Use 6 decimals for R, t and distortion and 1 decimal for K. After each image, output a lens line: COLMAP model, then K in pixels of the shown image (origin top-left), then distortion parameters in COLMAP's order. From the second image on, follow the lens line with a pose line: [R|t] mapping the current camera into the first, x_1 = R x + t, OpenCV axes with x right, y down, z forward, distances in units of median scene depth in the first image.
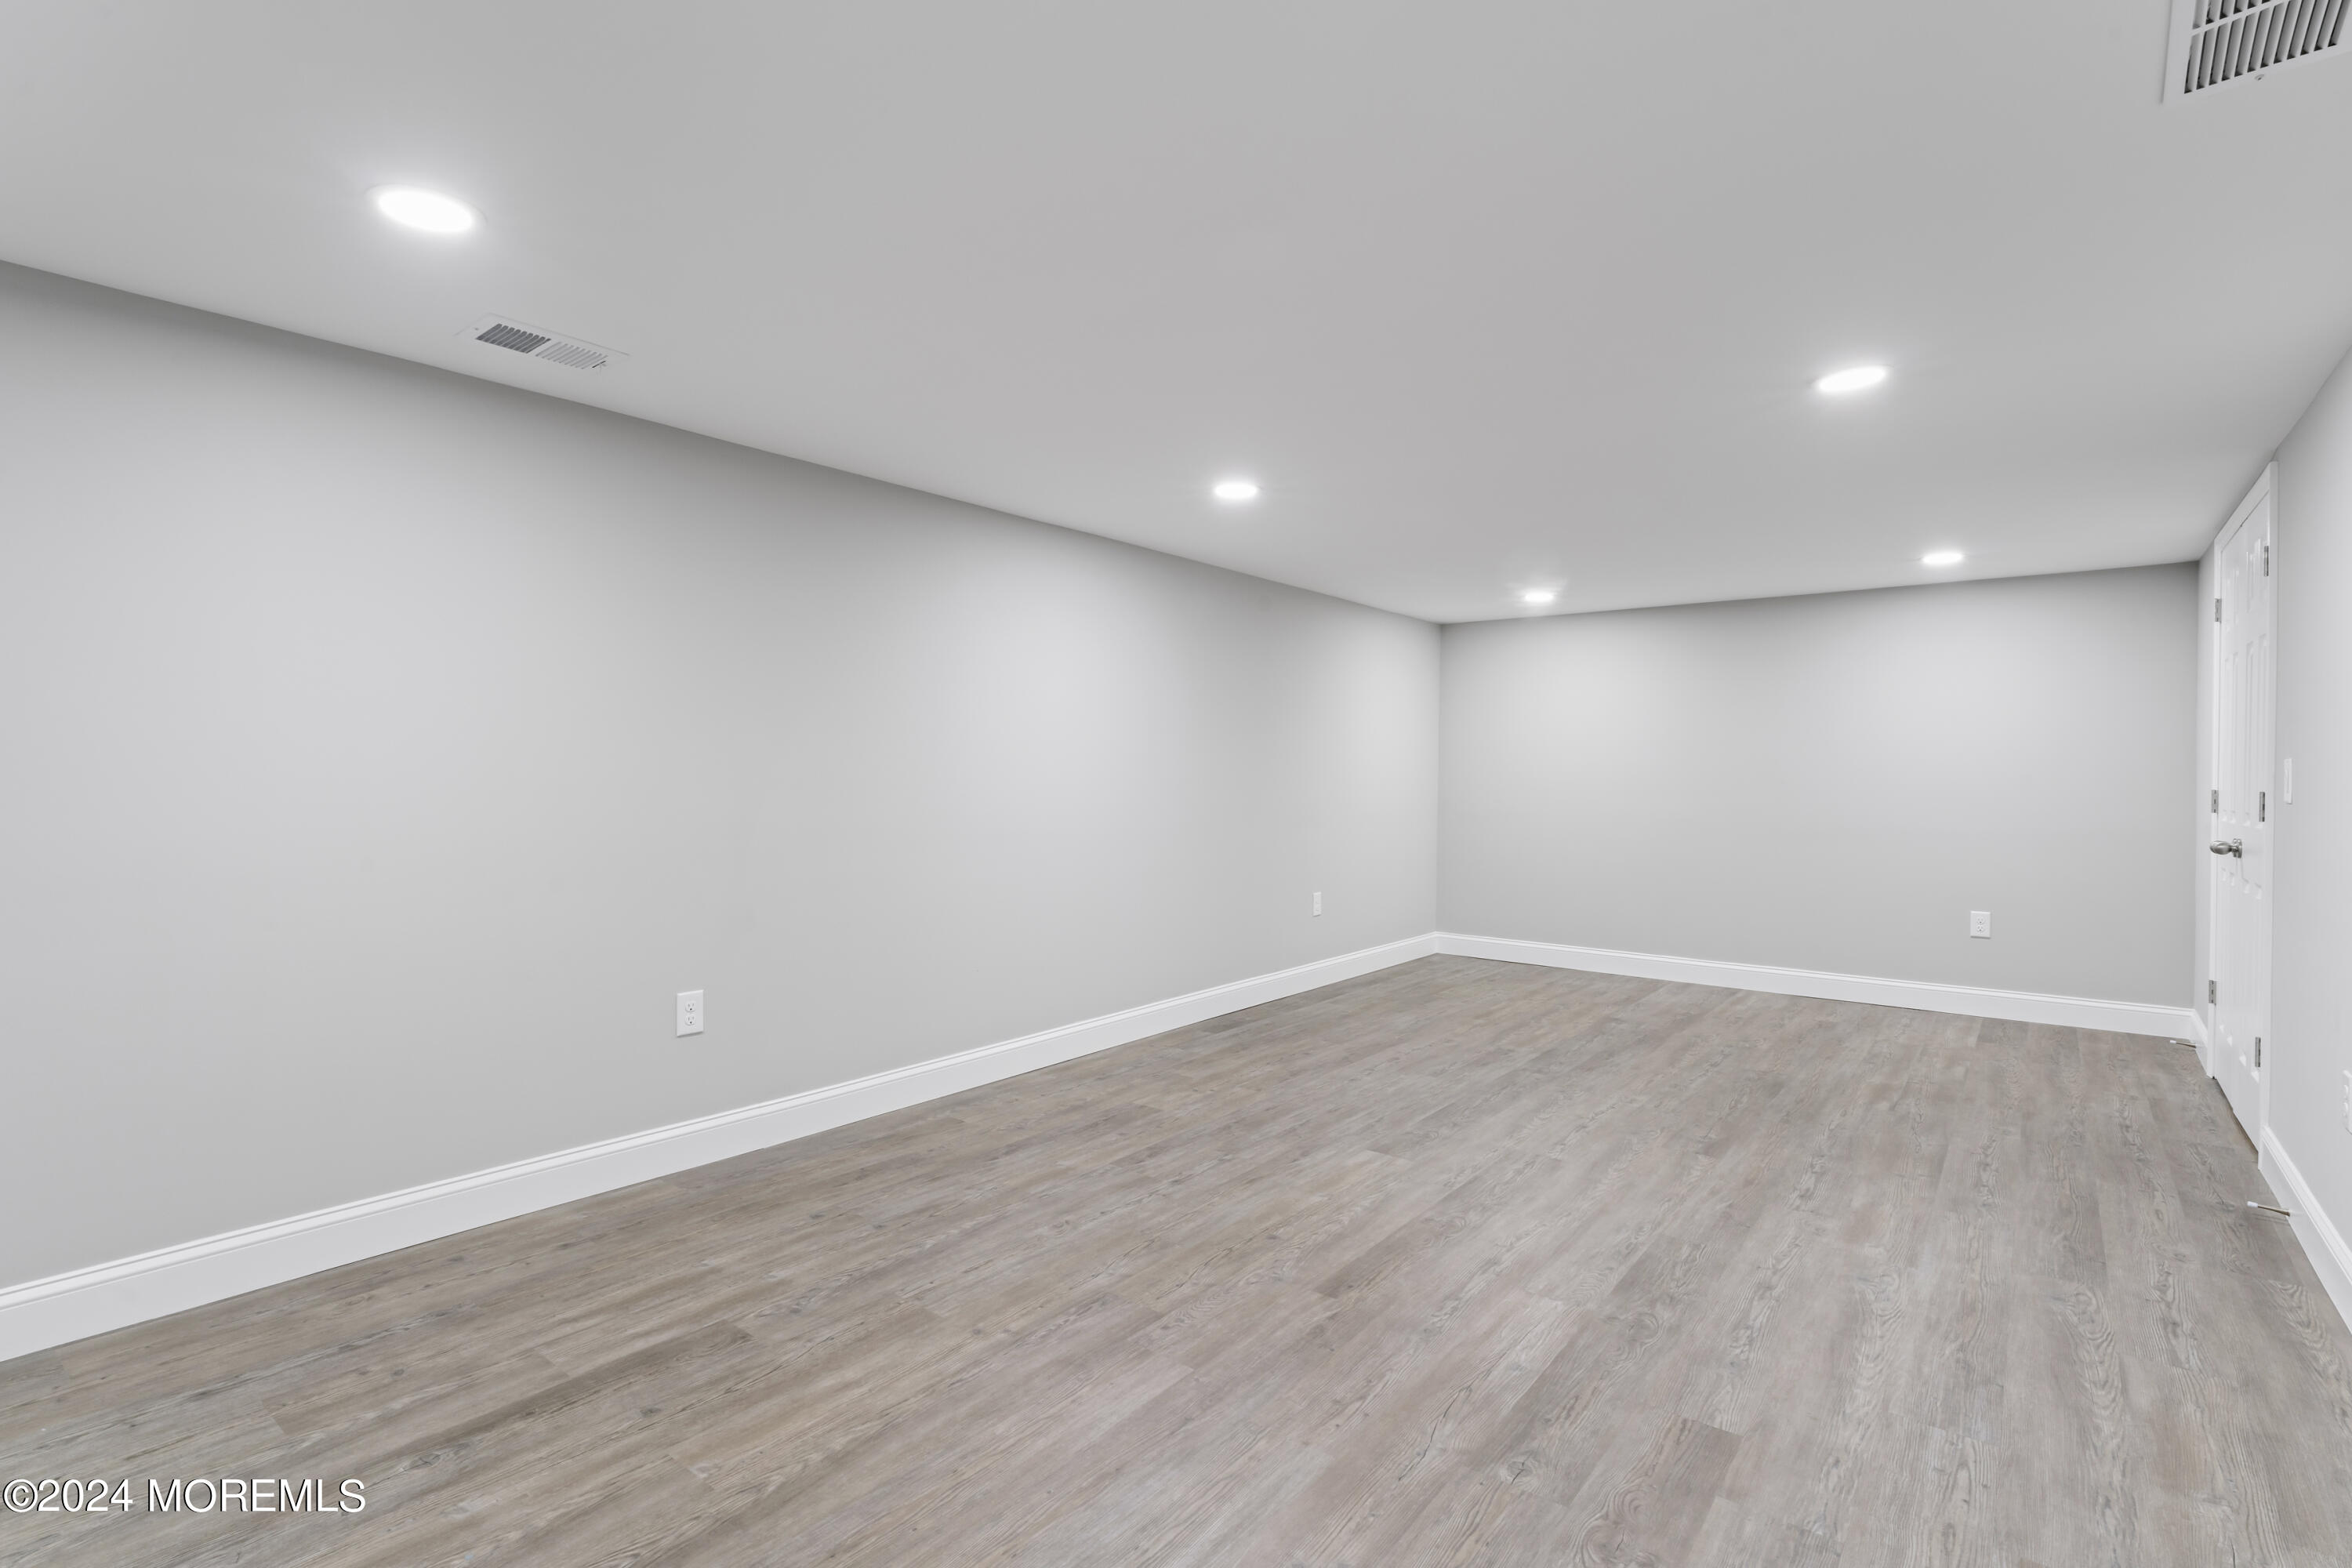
lens RADIAL K [[1099.6, 0, 1176.0], [0, 1099.6, 784.0], [0, 0, 1]] dist [-0.000656, 0.000622]
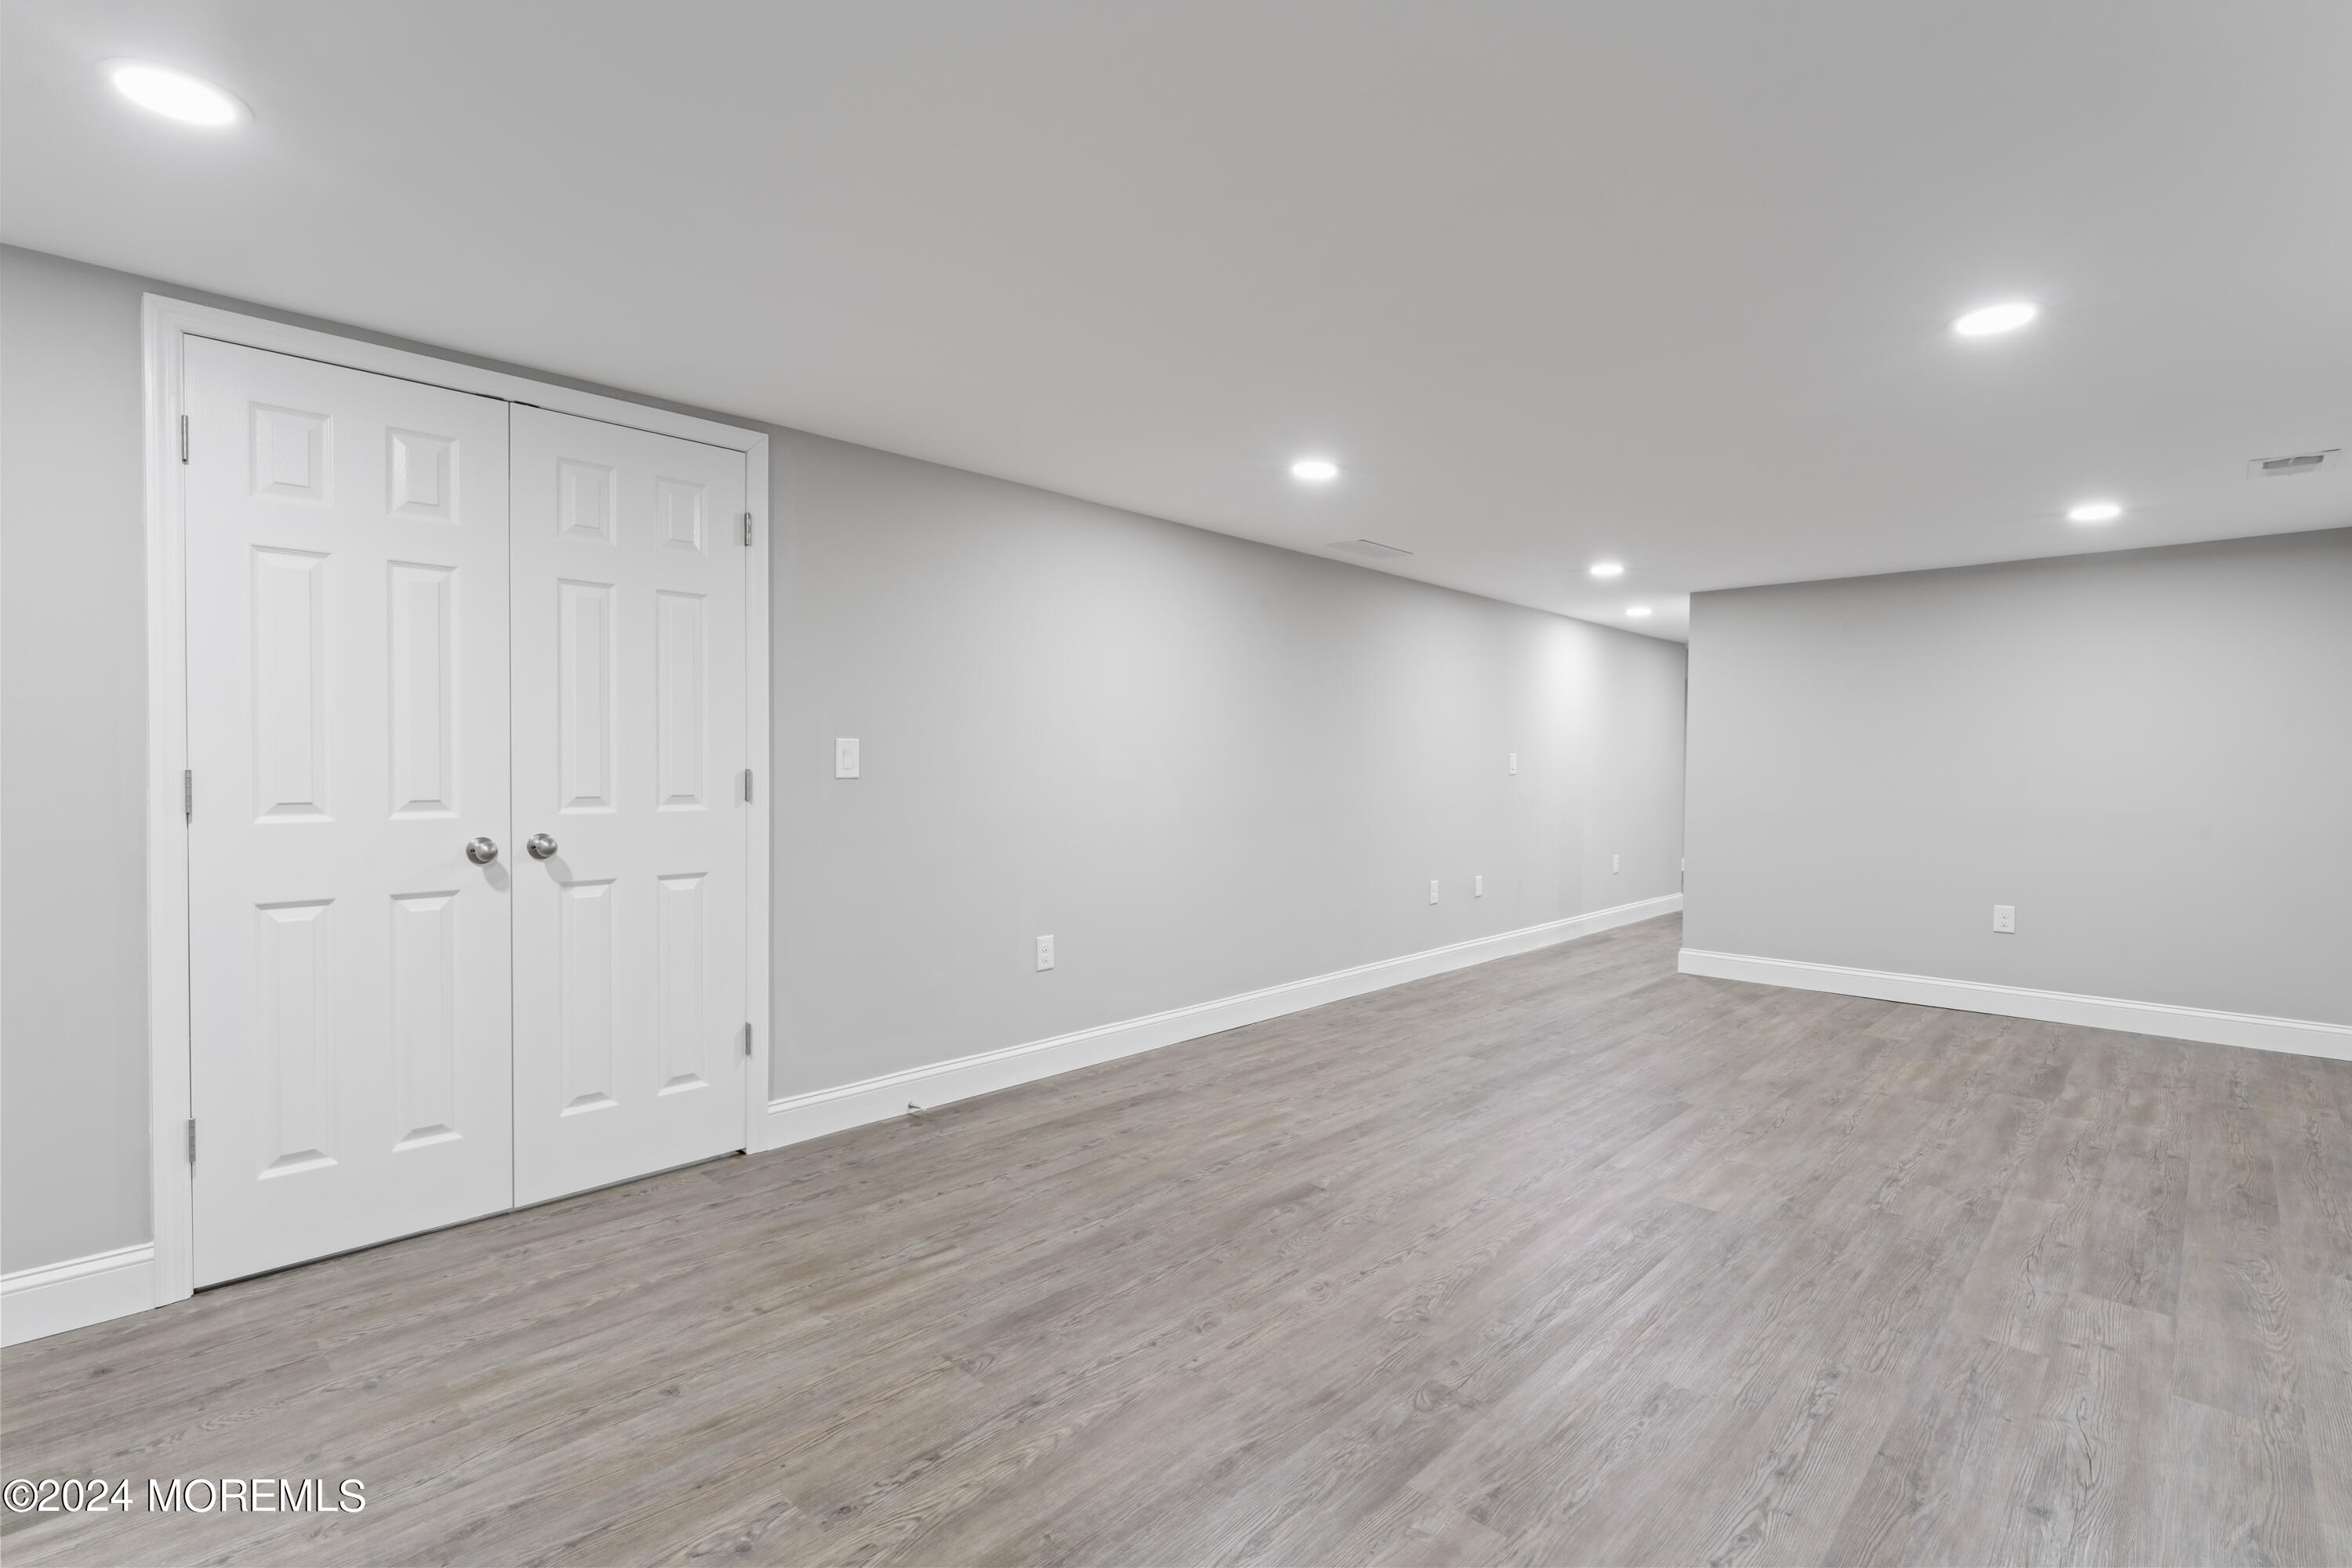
lens RADIAL K [[1109.0, 0, 1169.3], [0, 1109.0, 785.3], [0, 0, 1]] dist [-0.002300, -0.000114]
pose [[-0.995319, -0.017546, 0.095033, 0.532114], [-0.014633, 0.999404, 0.031264, -0.013987], [-0.095525, 0.029727, -0.994983, 1.936637]]
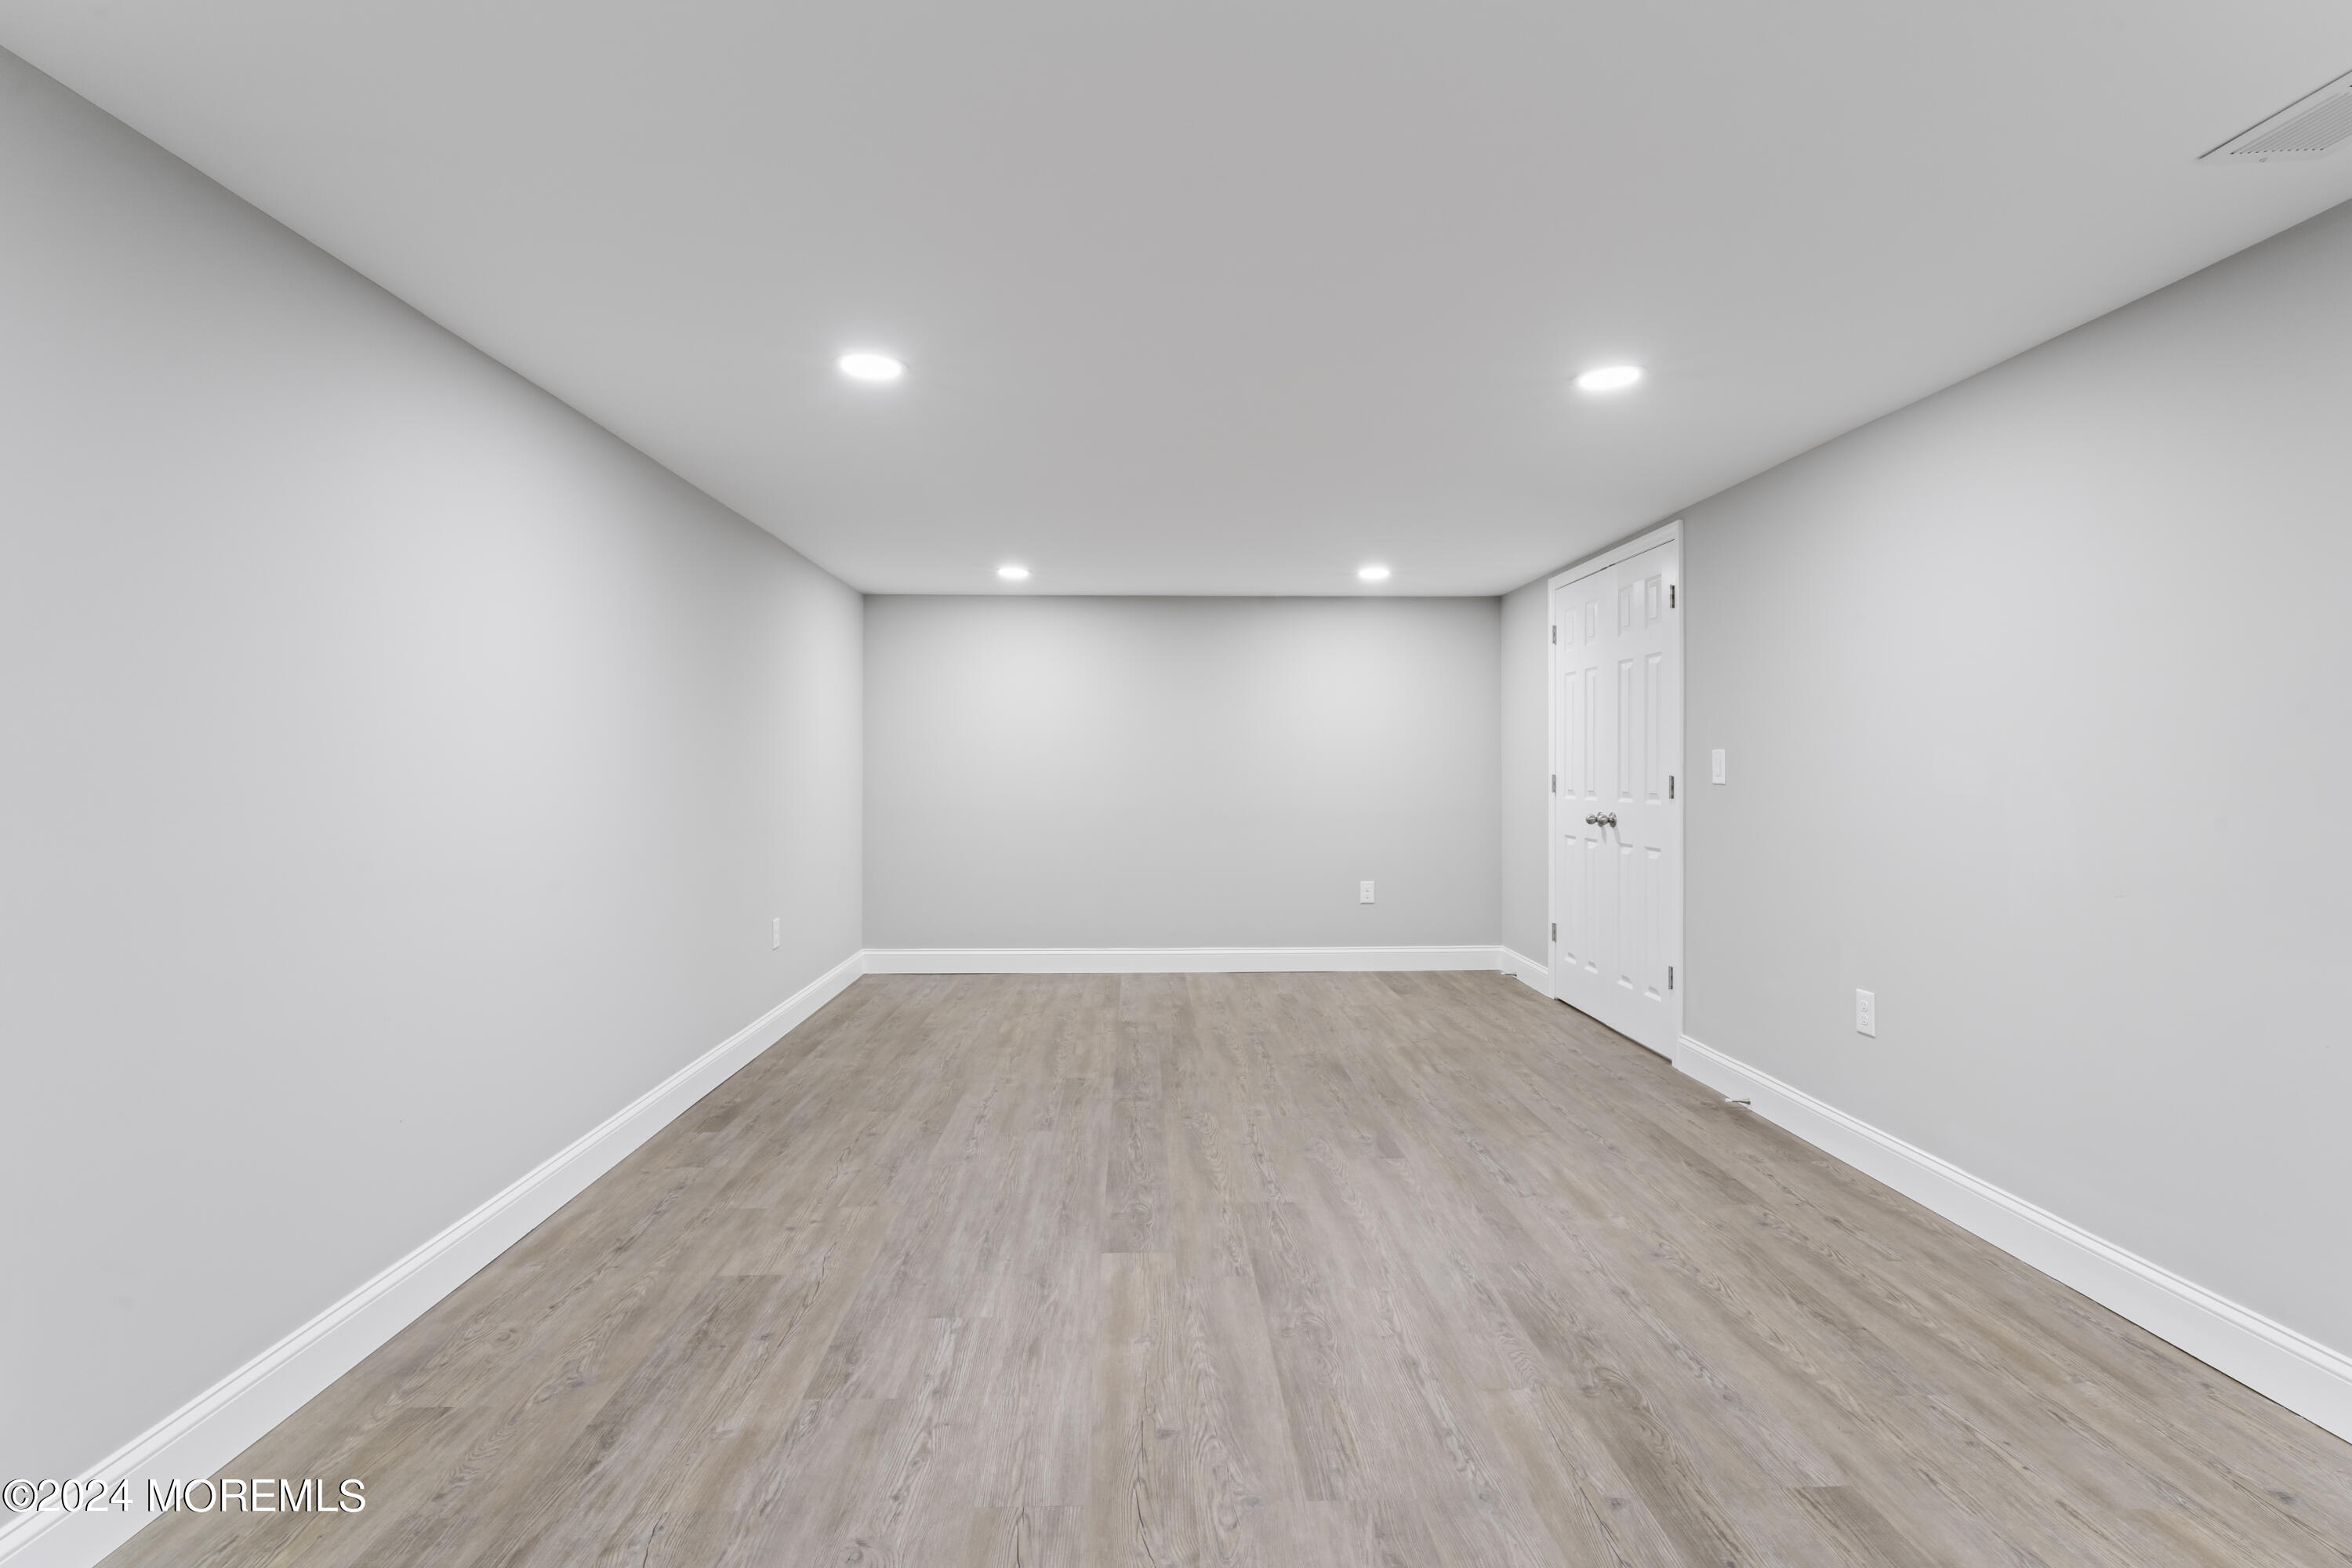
lens RADIAL K [[1109.0, 0, 1169.3], [0, 1109.0, 785.3], [0, 0, 1]] dist [-0.002300, -0.000114]
pose [[0.767453, -0.018803, 0.640830, -0.293608], [0.013458, 0.999822, 0.013219, -0.006281], [-0.640964, -0.001520, 0.767569, 0.384274]]
